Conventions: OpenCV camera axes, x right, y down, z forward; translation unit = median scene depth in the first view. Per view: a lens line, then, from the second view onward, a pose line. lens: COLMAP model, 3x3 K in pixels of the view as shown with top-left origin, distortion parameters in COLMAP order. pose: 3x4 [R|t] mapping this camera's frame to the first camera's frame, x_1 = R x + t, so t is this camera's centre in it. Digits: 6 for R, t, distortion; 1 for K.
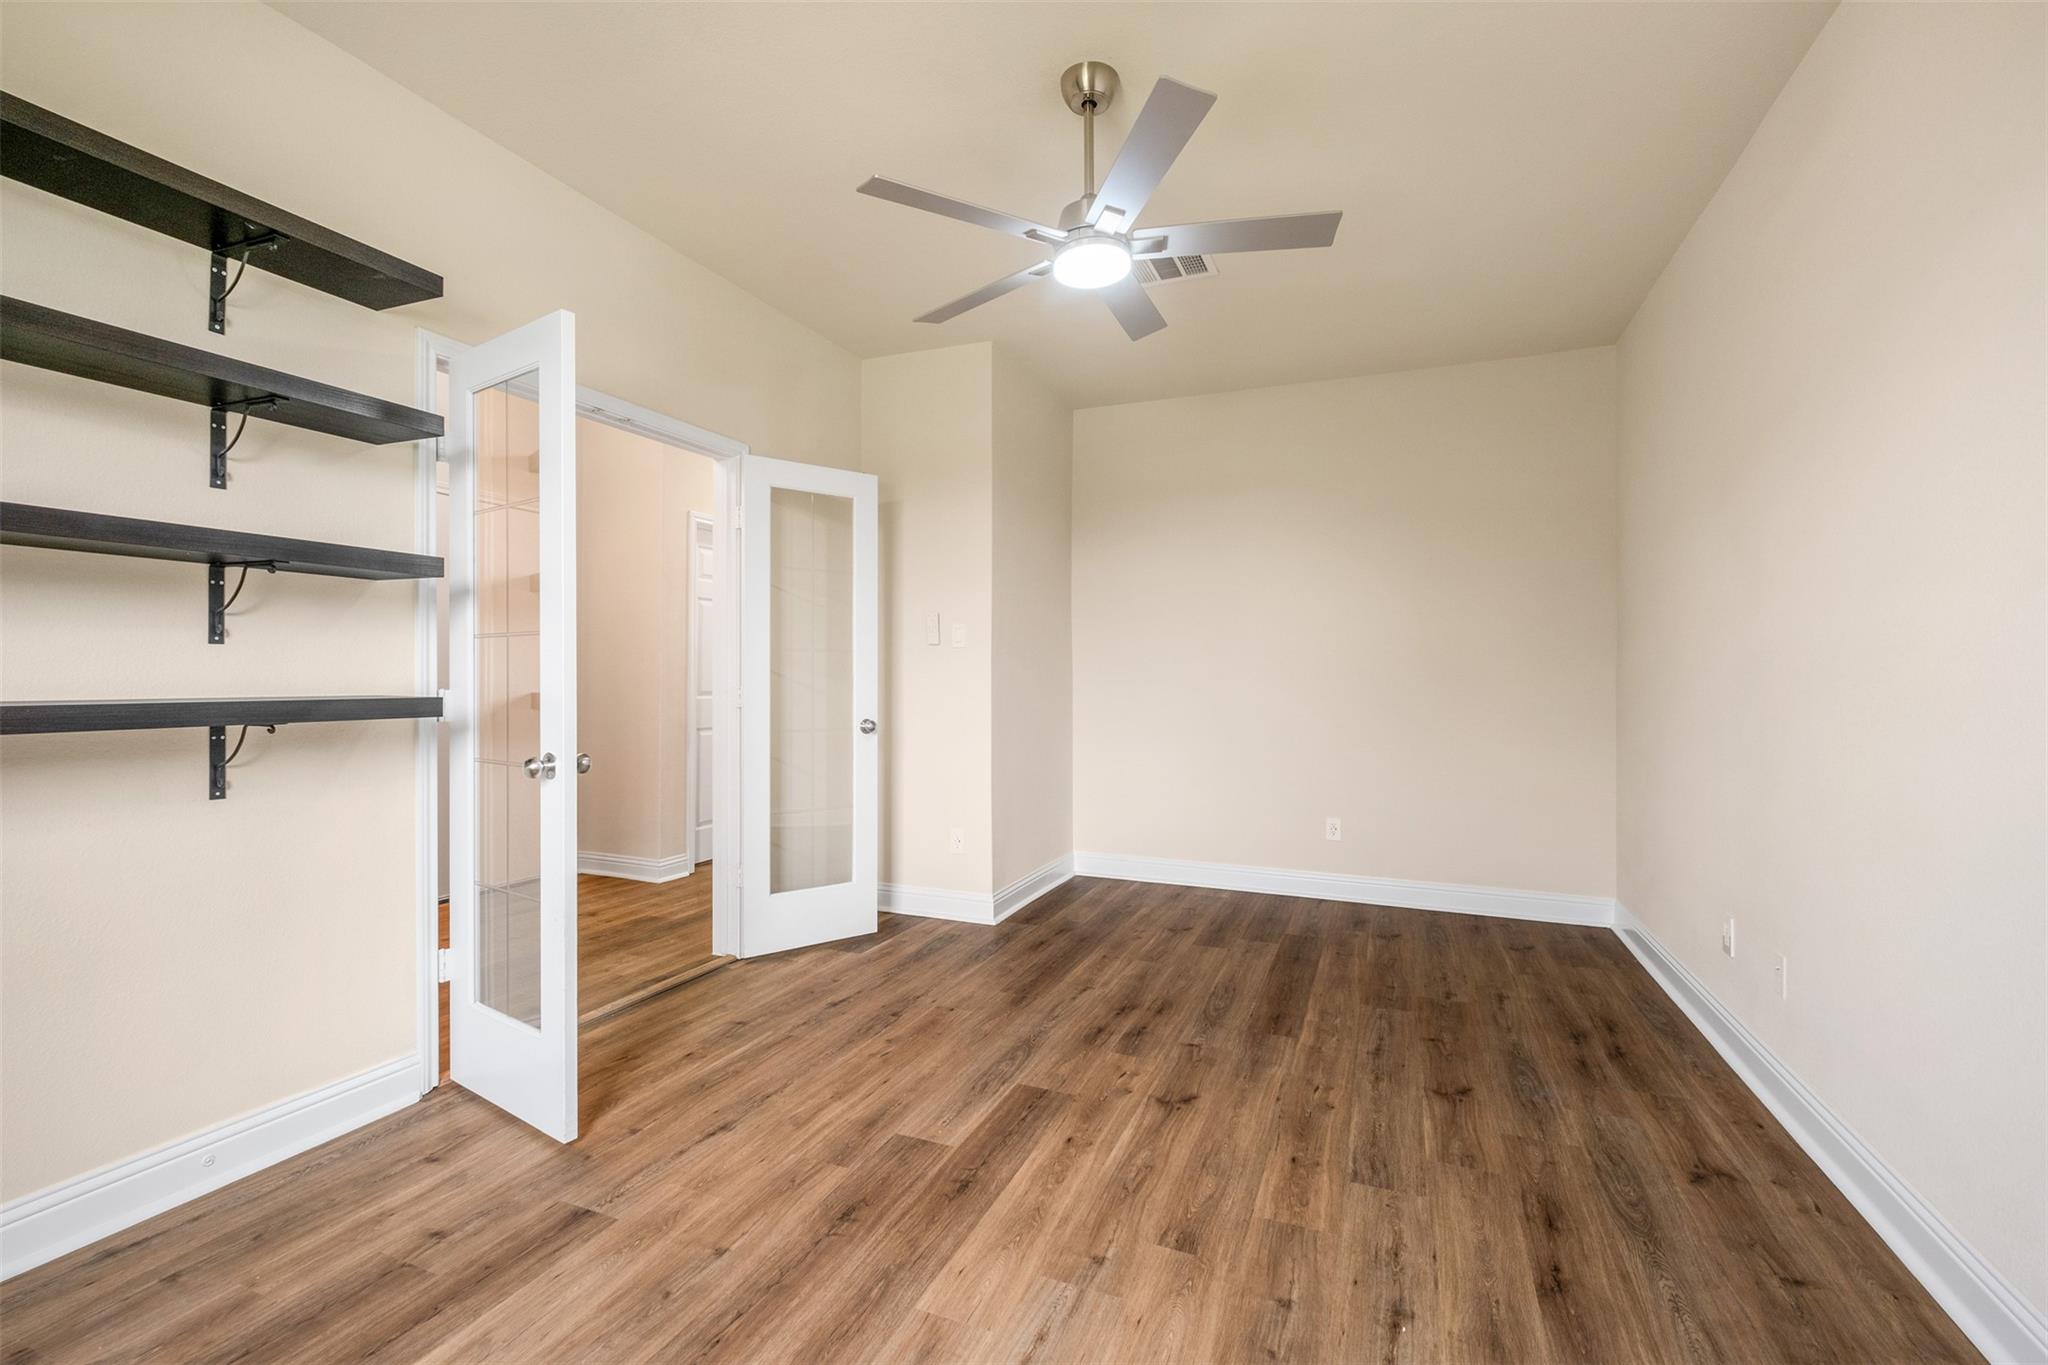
lens RADIAL K [[899.3, 0, 1015.3], [0, 899.3, 679.5], [0, 0, 1]] dist [0.001864, -0.000567]
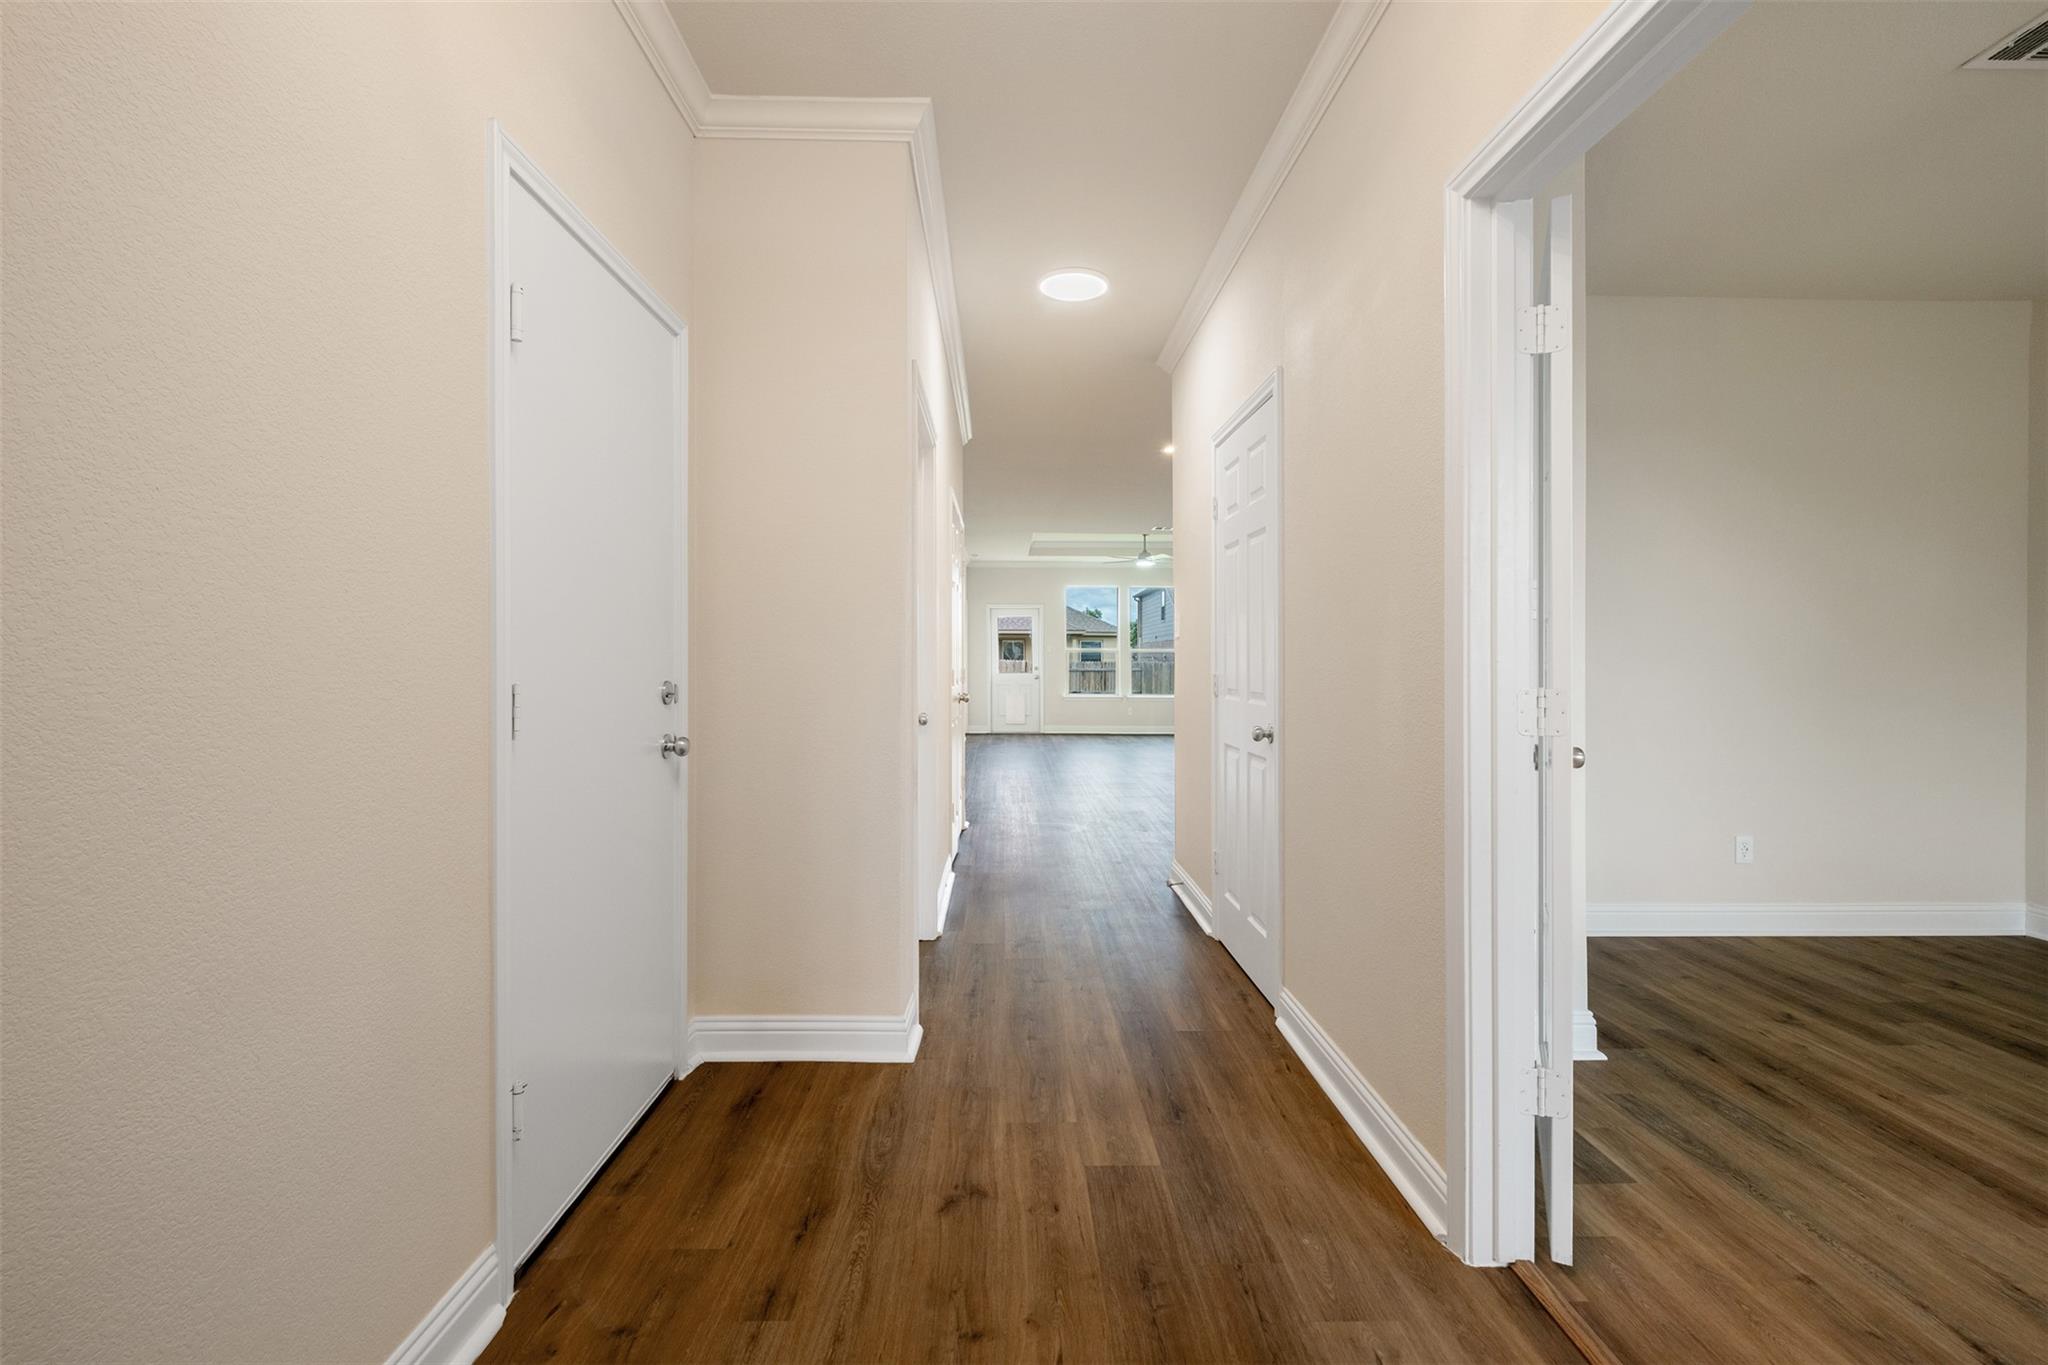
lens RADIAL K [[899.3, 0, 1026.2], [0, 899.3, 676.6], [0, 0, 1]] dist [0.001864, -0.000567]
pose [[0.914341, -0.016038, 0.404627, -0.689008], [0.007266, 0.999704, 0.023205, -0.018164], [-0.404879, -0.018278, 0.914187, 0.616440]]
